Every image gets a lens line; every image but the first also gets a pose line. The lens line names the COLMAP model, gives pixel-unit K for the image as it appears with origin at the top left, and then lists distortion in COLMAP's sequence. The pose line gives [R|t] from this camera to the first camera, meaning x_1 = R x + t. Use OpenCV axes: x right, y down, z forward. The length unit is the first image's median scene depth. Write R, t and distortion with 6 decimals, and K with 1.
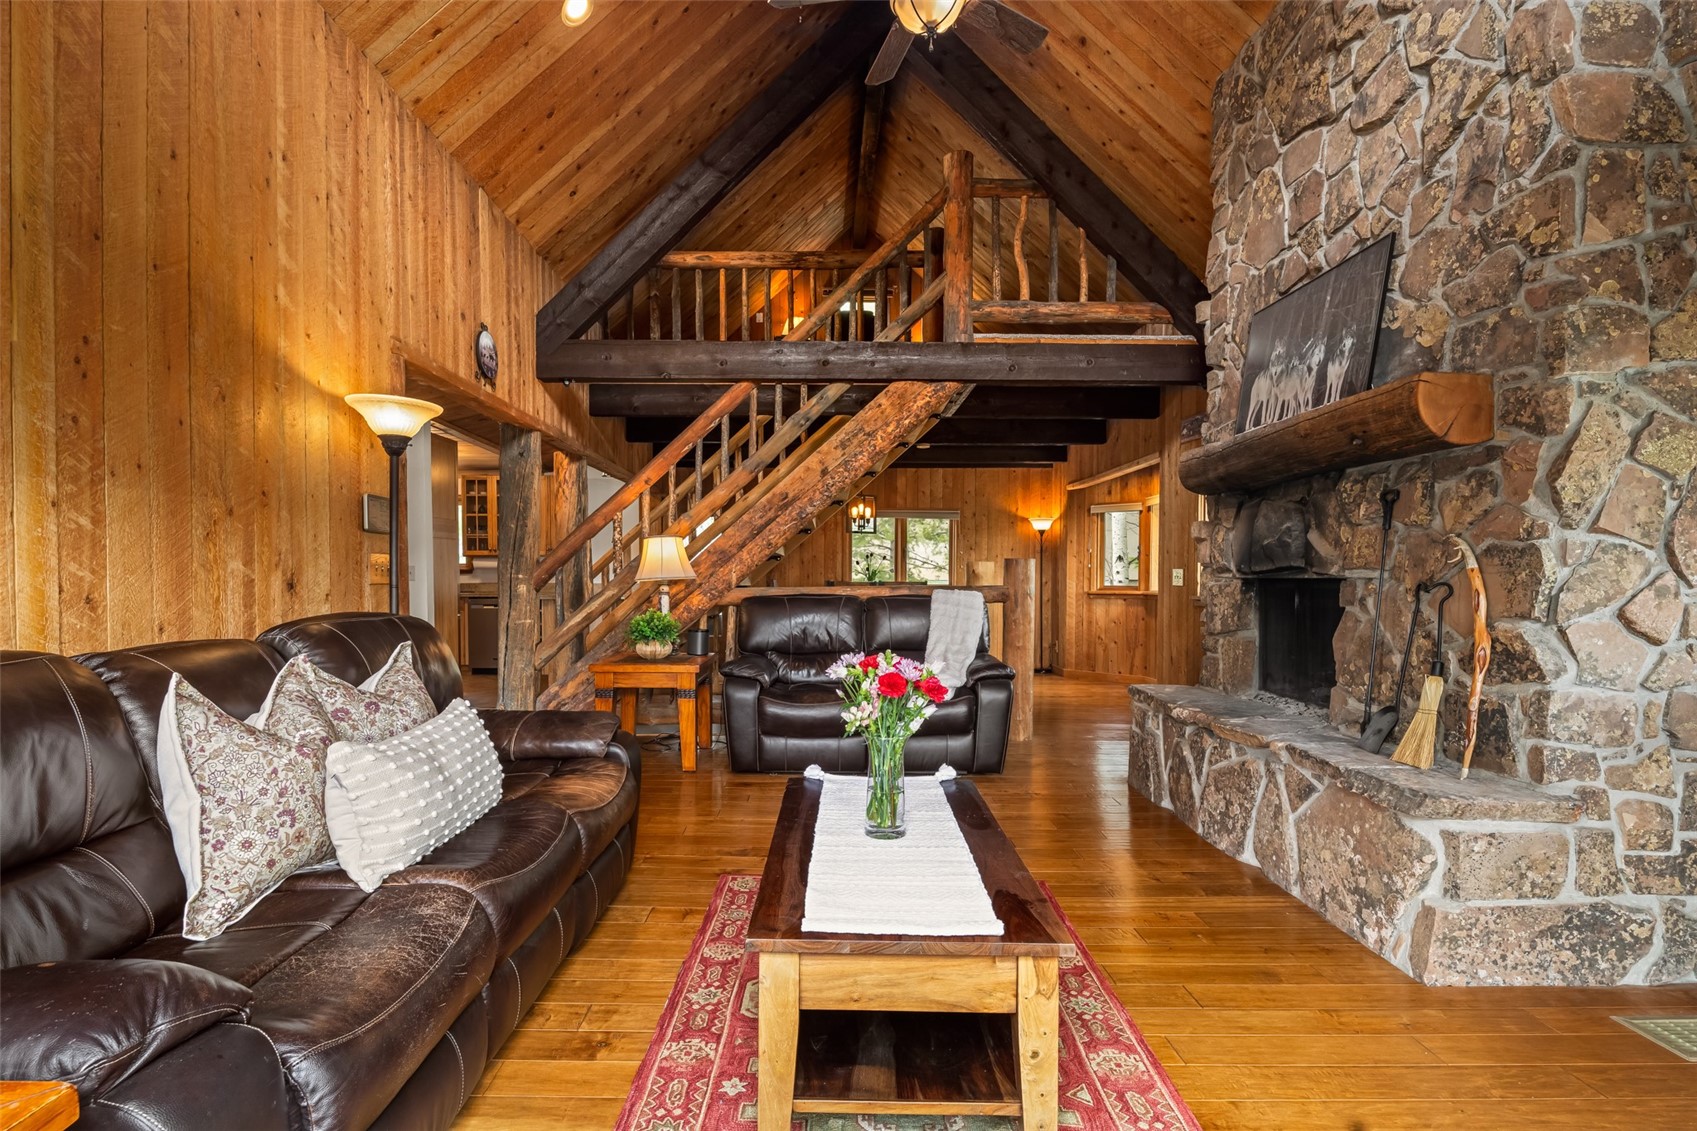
lens RADIAL K [[840.1, 0, 848.5], [0, 840.1, 565.5], [0, 0, 1]] dist [-0.000027, -0.000102]
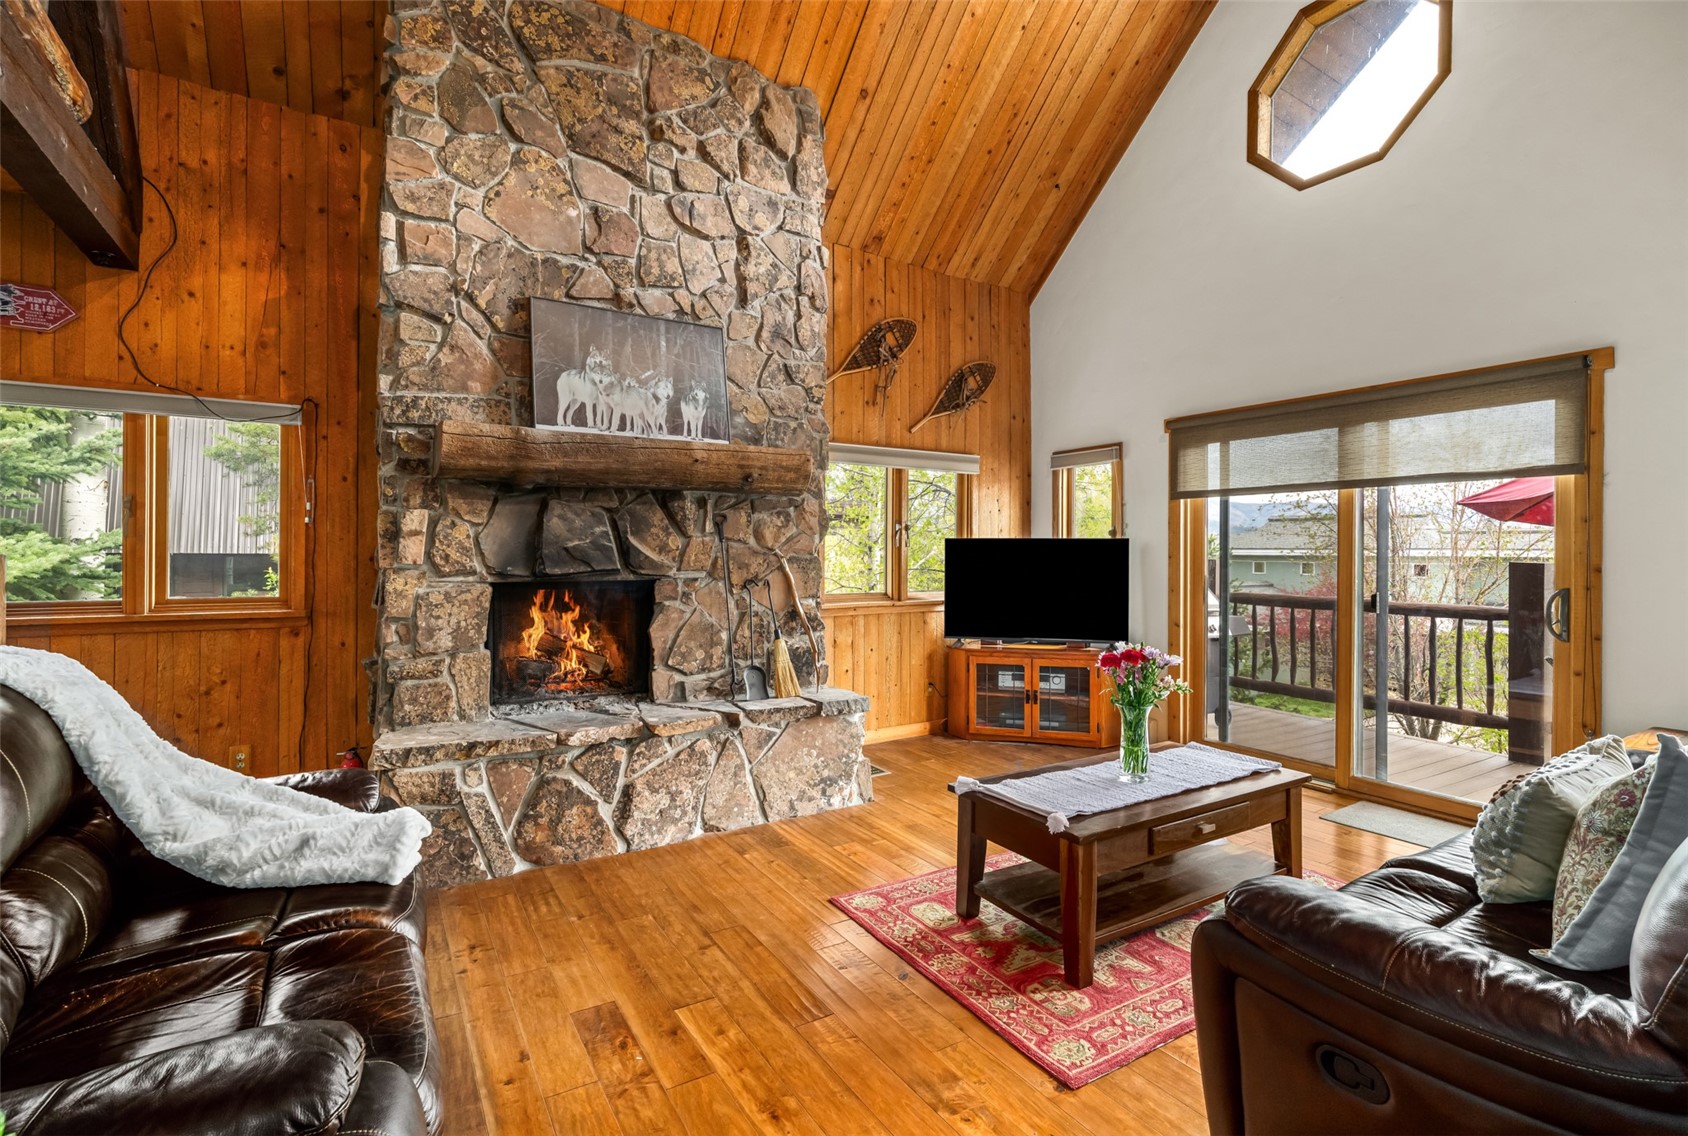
lens RADIAL K [[777.6, 0, 820.8], [0, 777.6, 552.6], [0, 0, 1]] dist [-0.002806, 0.000732]
pose [[-0.506015, 0.002093, 0.862522, -0.576618], [-0.010103, 0.999914, -0.008354, -0.017640], [-0.862466, -0.012942, -0.505950, 1.600070]]
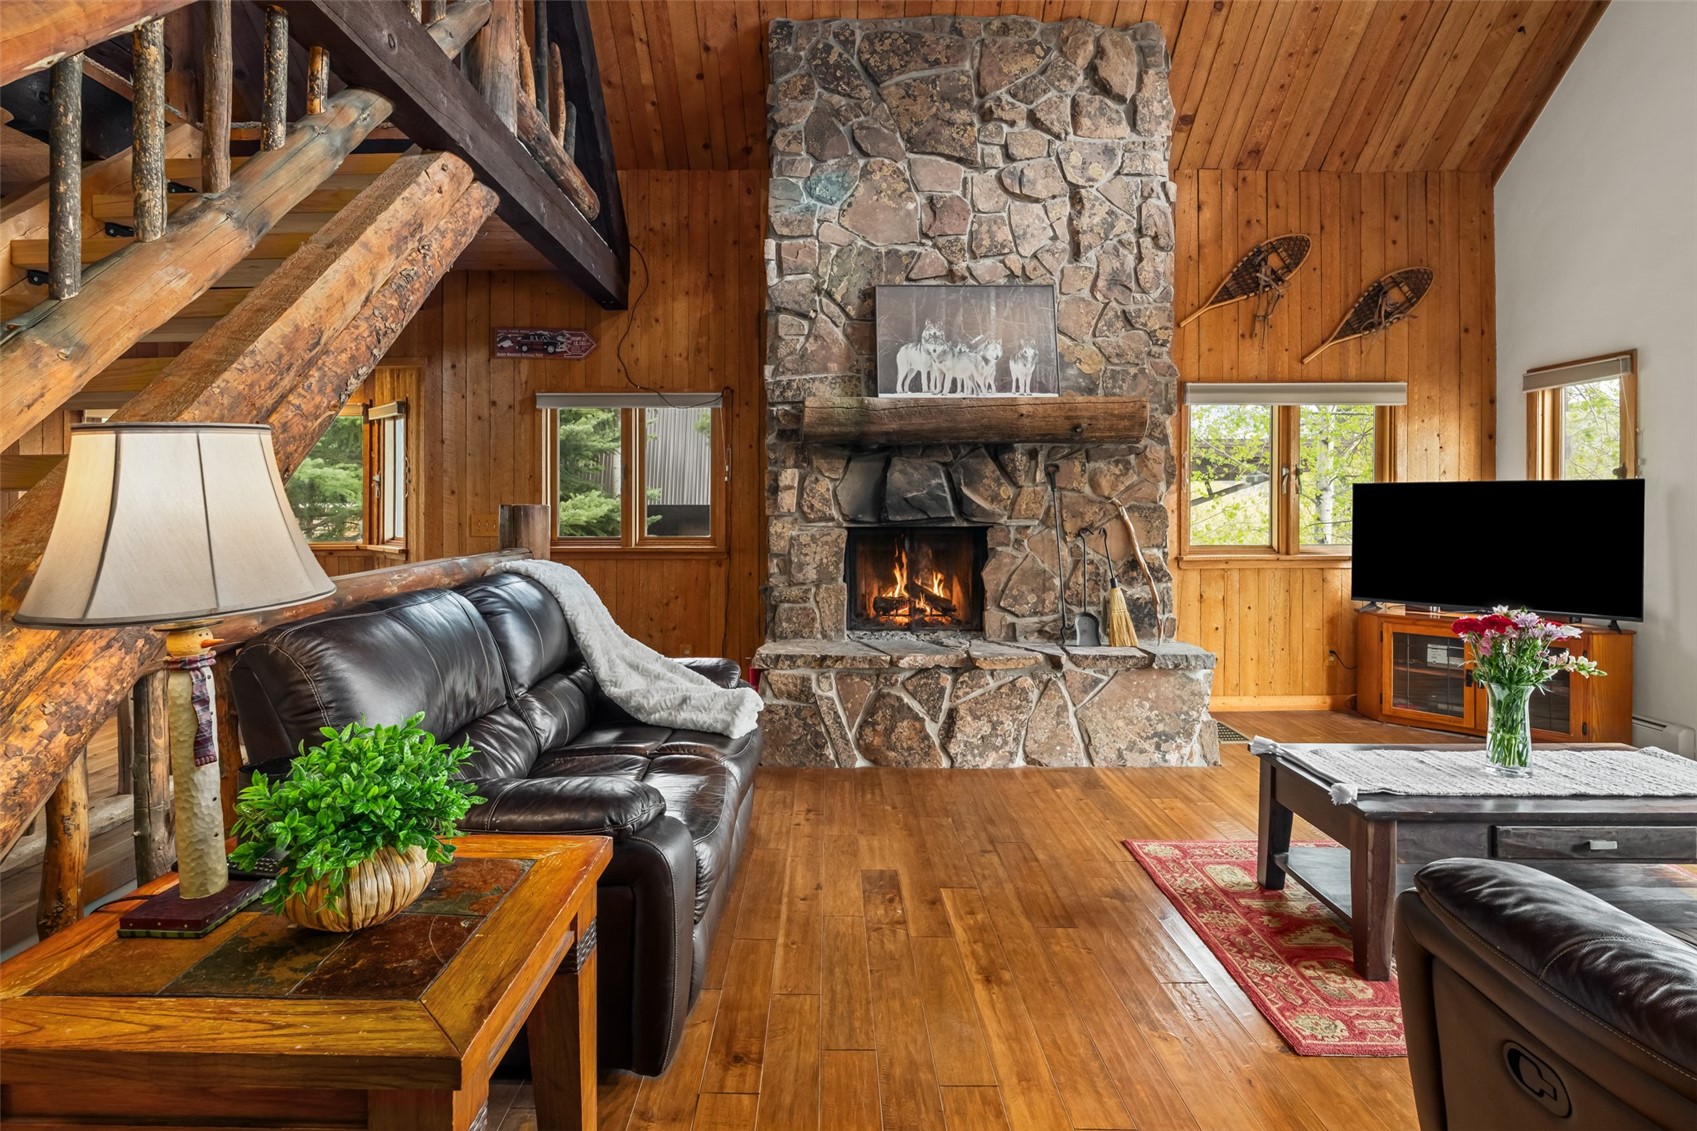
lens RADIAL K [[797.4, 0, 816.0], [0, 797.4, 503.2], [0, 0, 1]] dist [-0.001308, 0.000704]
pose [[0.013952, 0.002785, 0.999899, -0.766633], [-0.007152, 0.999971, -0.002686, -0.017231], [-0.999877, -0.007113, 0.013971, 1.472293]]
